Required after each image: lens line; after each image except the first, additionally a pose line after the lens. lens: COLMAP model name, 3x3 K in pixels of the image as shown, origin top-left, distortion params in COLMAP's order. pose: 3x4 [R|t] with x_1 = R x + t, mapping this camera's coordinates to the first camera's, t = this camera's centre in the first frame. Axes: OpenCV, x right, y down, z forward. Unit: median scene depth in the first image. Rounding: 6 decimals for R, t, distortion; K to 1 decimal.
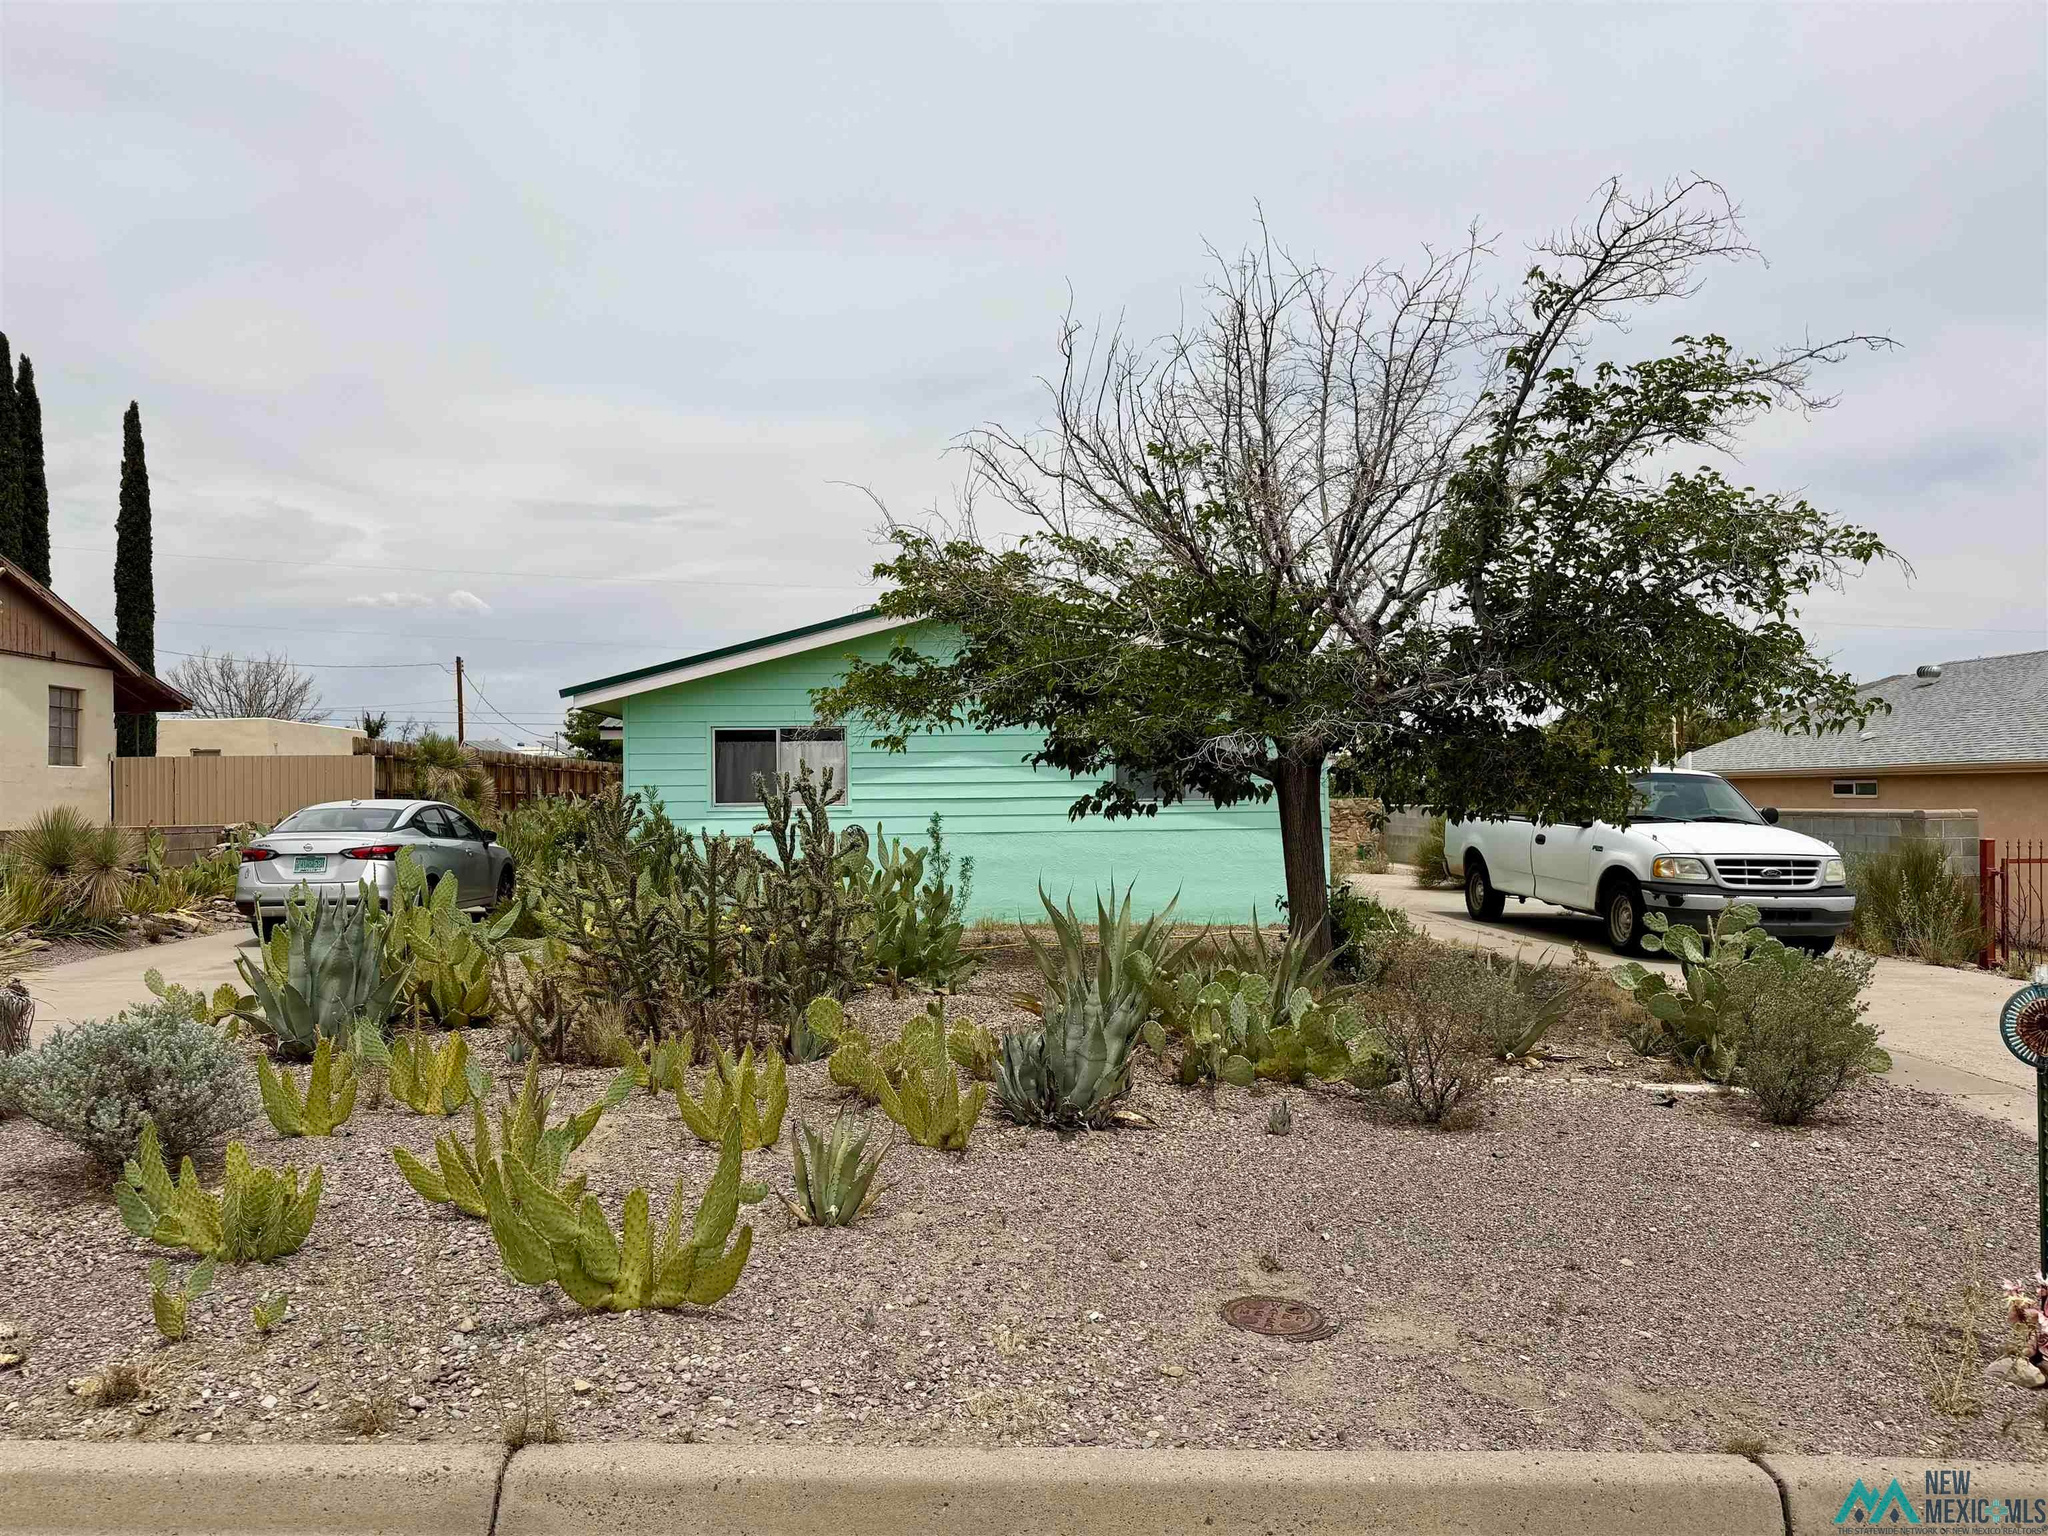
lens RADIAL K [[1458.8, 0, 1032.1], [0, 1458.8, 761.3], [0, 0, 1]] dist [-0.023557, 0.003147]
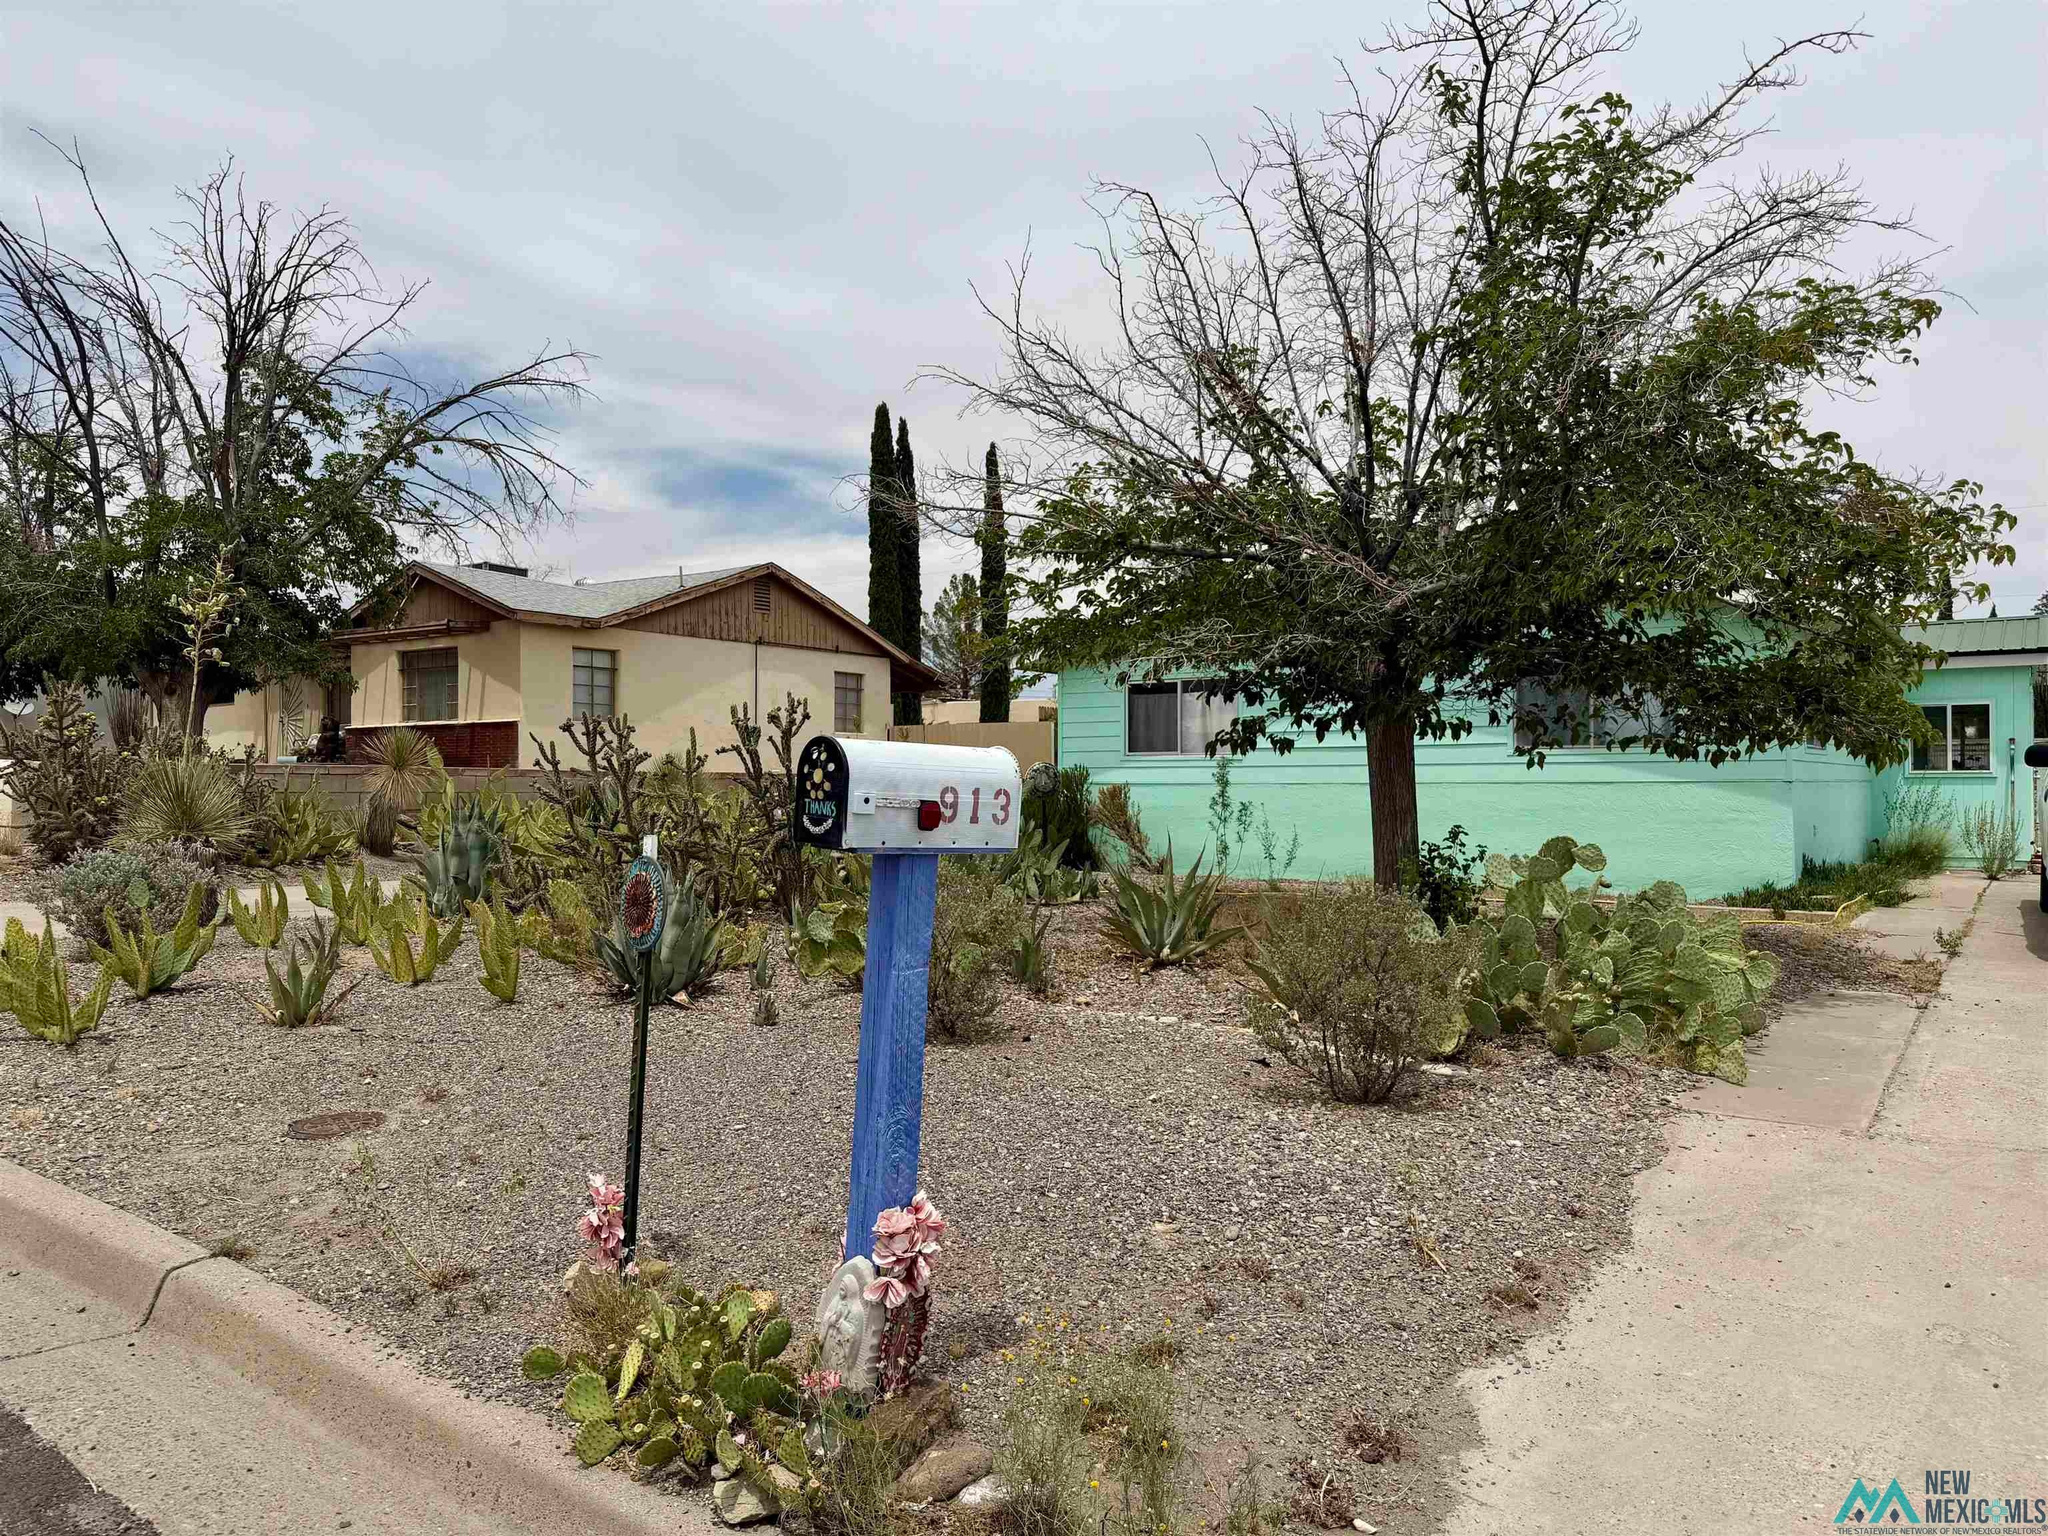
lens RADIAL K [[1458.8, 0, 1028.4], [0, 1458.8, 768.1], [0, 0, 1]] dist [-0.023557, 0.003147]
pose [[0.756830, 0.004549, -0.653596, 0.418930], [0.004346, 0.999919, 0.011992, 0.026709], [0.653597, -0.011916, 0.756749, 0.147163]]
